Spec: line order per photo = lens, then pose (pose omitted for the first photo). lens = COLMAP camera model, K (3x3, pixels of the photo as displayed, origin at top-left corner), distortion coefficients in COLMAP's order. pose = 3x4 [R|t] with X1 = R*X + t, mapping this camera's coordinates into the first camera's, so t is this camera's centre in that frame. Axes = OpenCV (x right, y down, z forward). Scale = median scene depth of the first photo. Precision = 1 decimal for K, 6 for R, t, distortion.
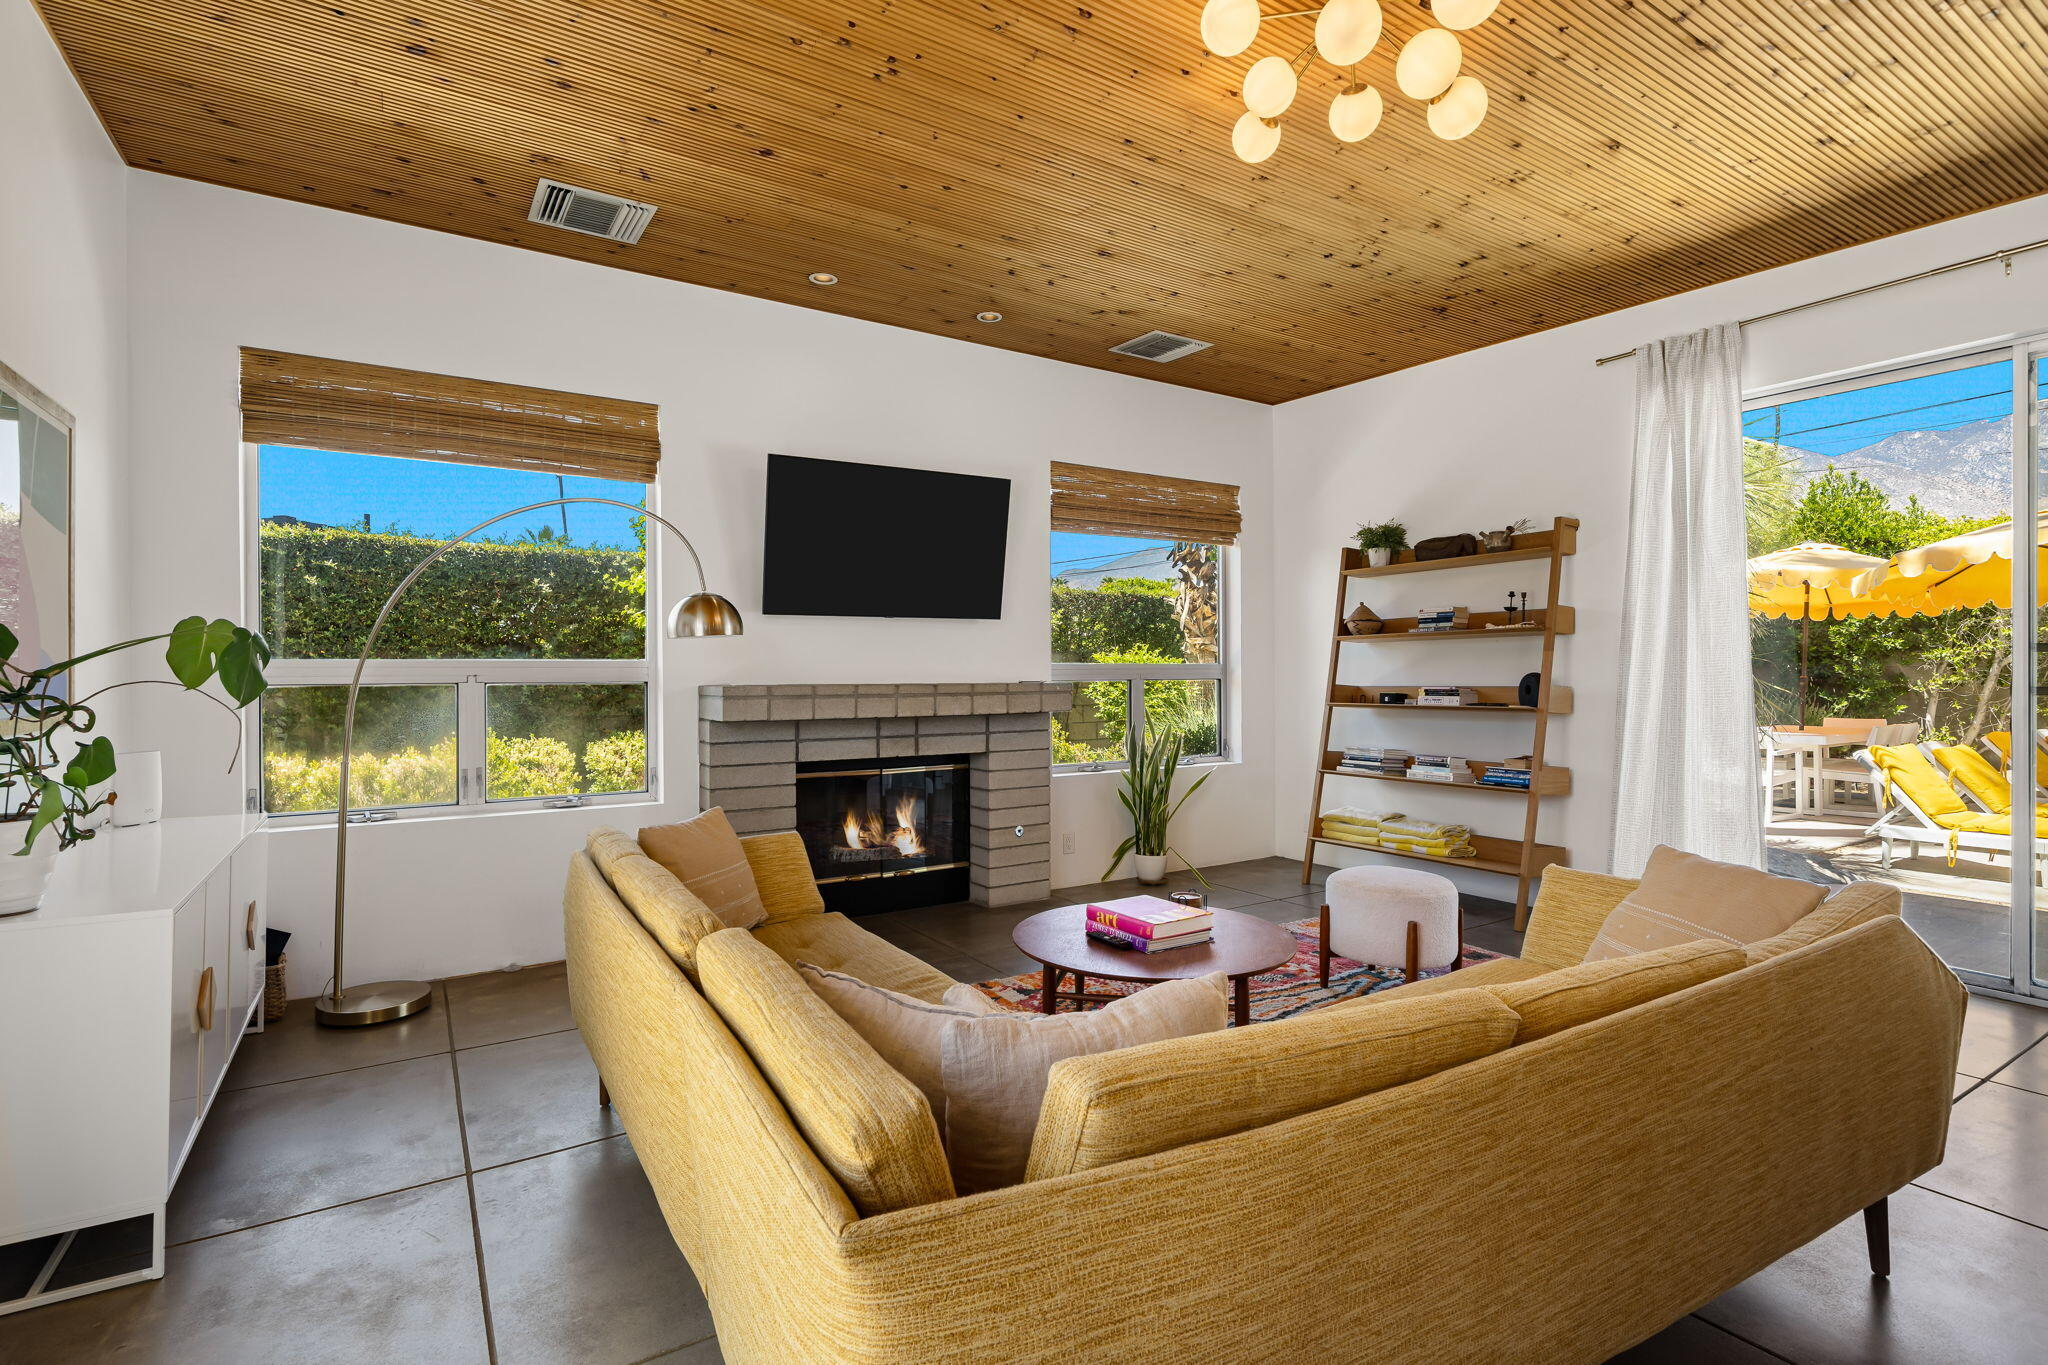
lens RADIAL K [[955.1, 0, 1009.1], [0, 955.1, 669.4], [0, 0, 1]] dist [-0.002294, -0.000663]
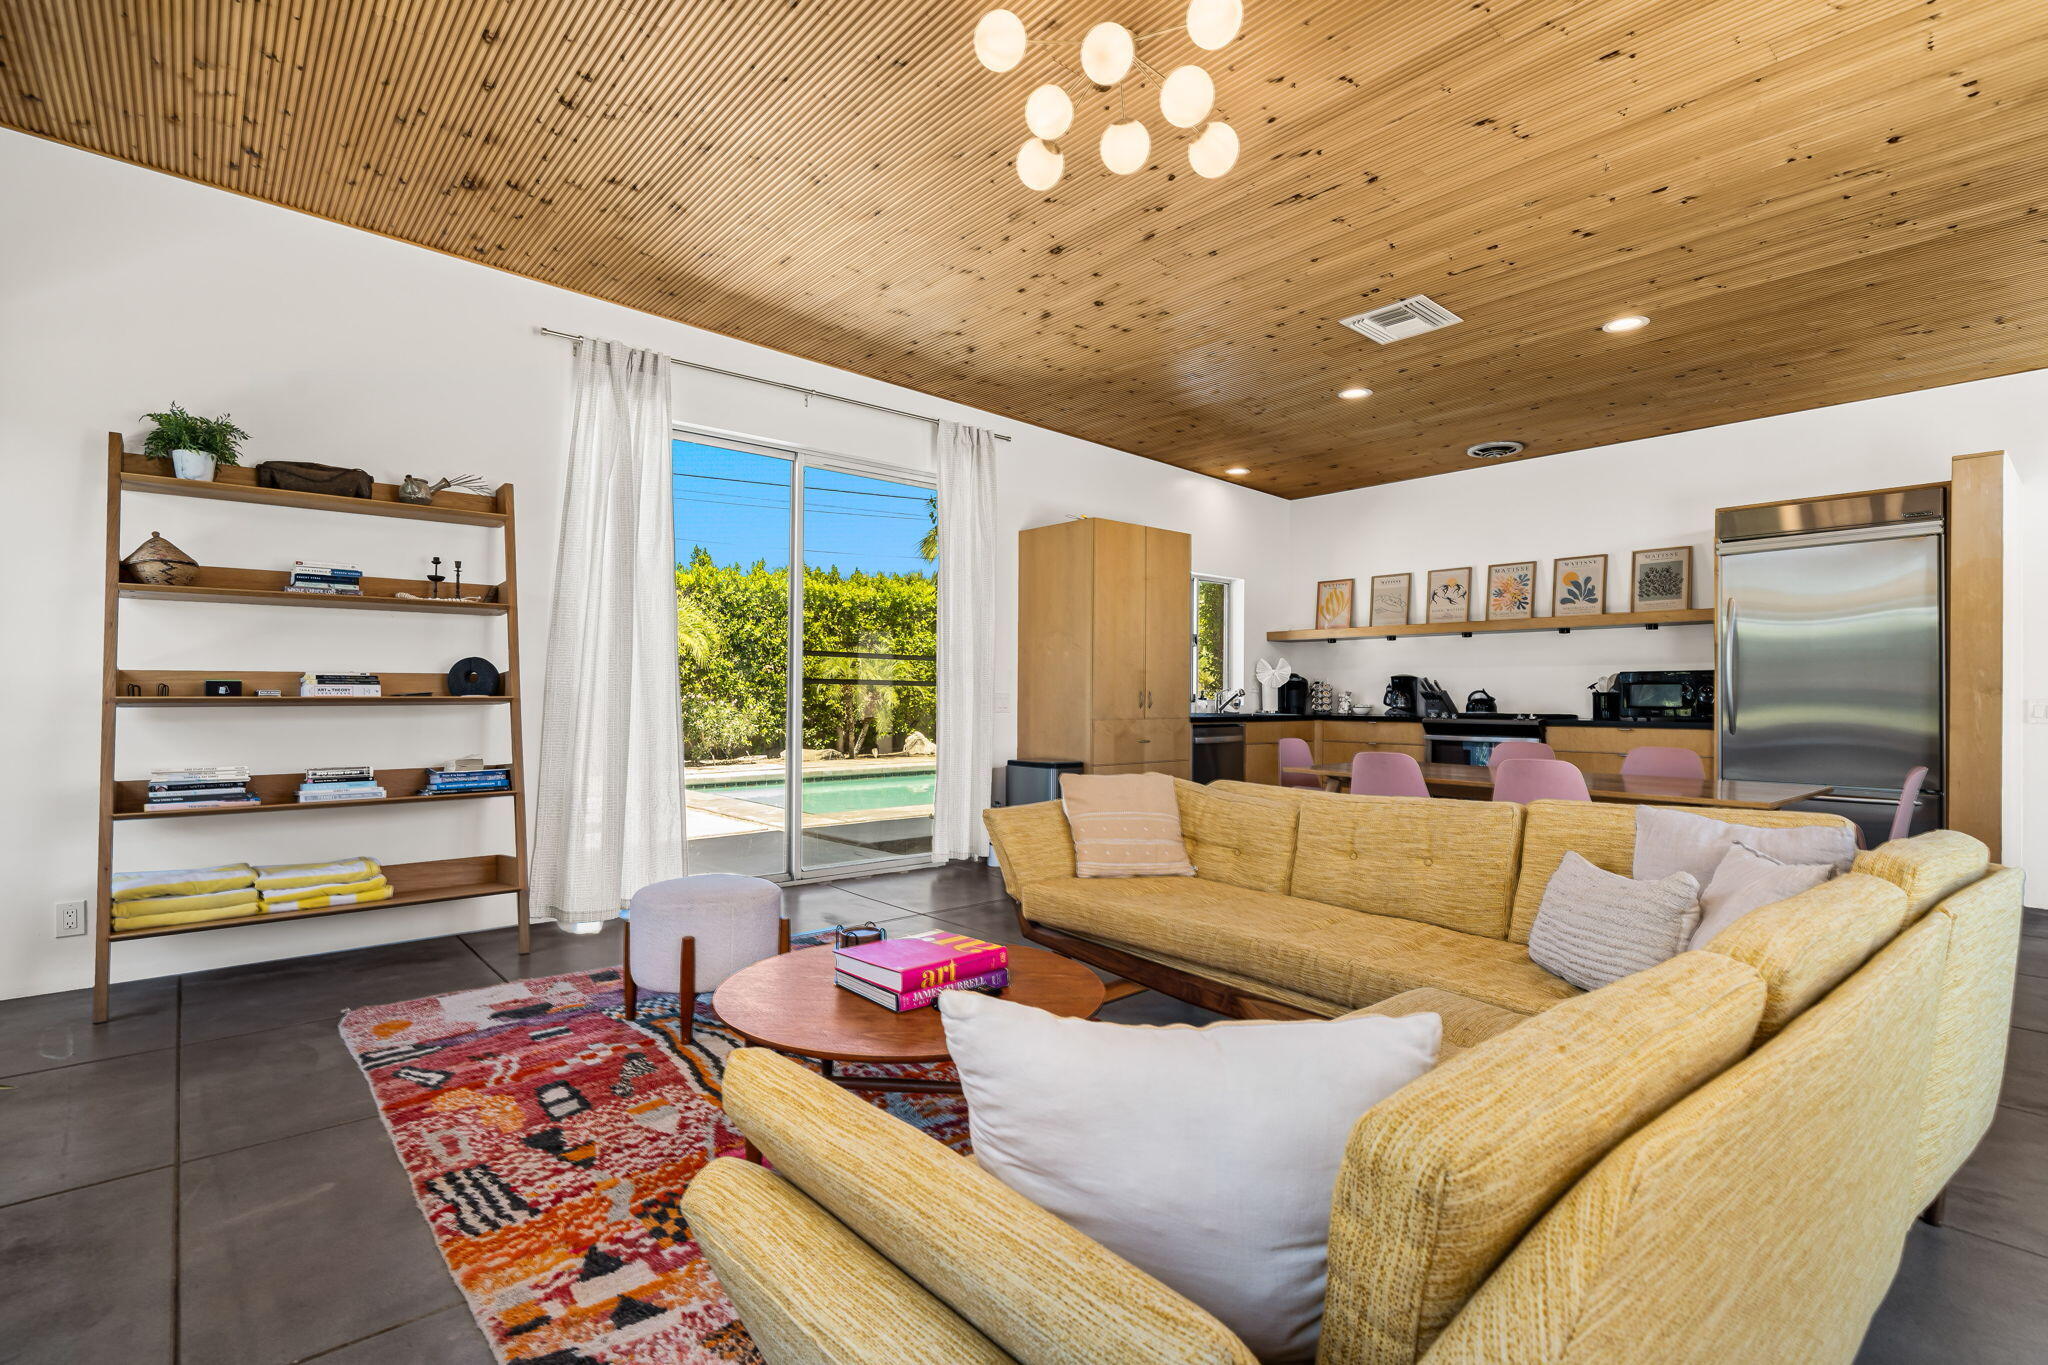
lens RADIAL K [[961.9, 0, 1011.8], [0, 961.9, 687.2], [0, 0, 1]] dist [-0.000586, 0.000349]
pose [[-0.150757, 0.010421, 0.988516, -0.364471], [-0.010491, 0.999871, -0.012141, 0.034936], [-0.988515, -0.012201, -0.150628, 0.637042]]
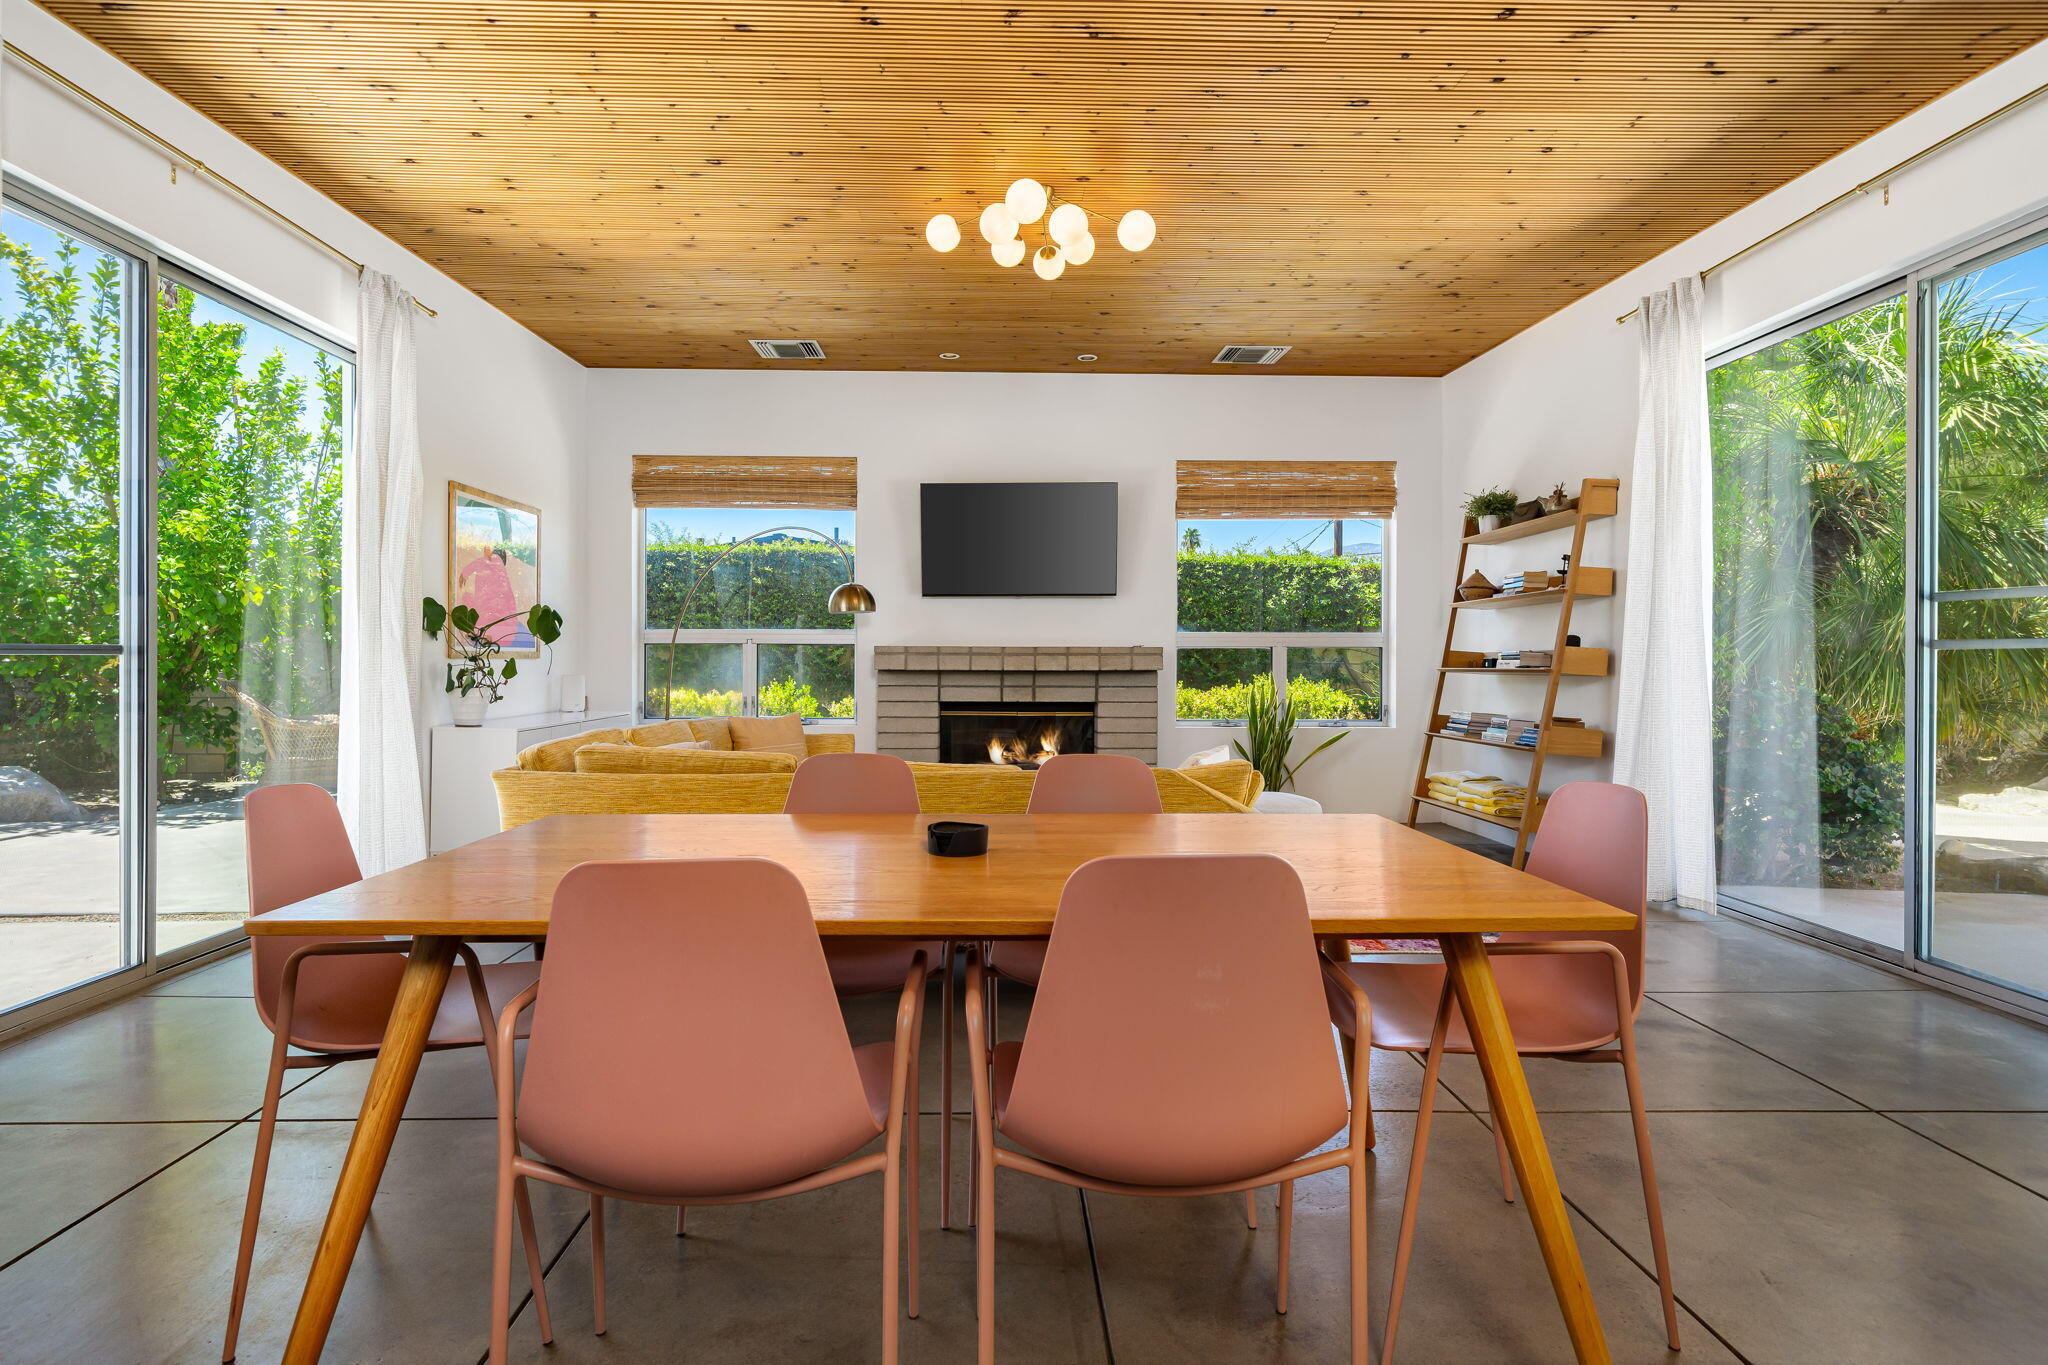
lens RADIAL K [[1047.1, 0, 1019.3], [0, 1047.1, 650.7], [0, 0, 1]] dist [0.003745, 0.000138]
pose [[0.860917, 0.000827, -0.508744, 0.596844], [-0.003101, 0.999989, -0.003623, 0.024938], [0.508736, 0.004697, 0.860910, -0.238161]]
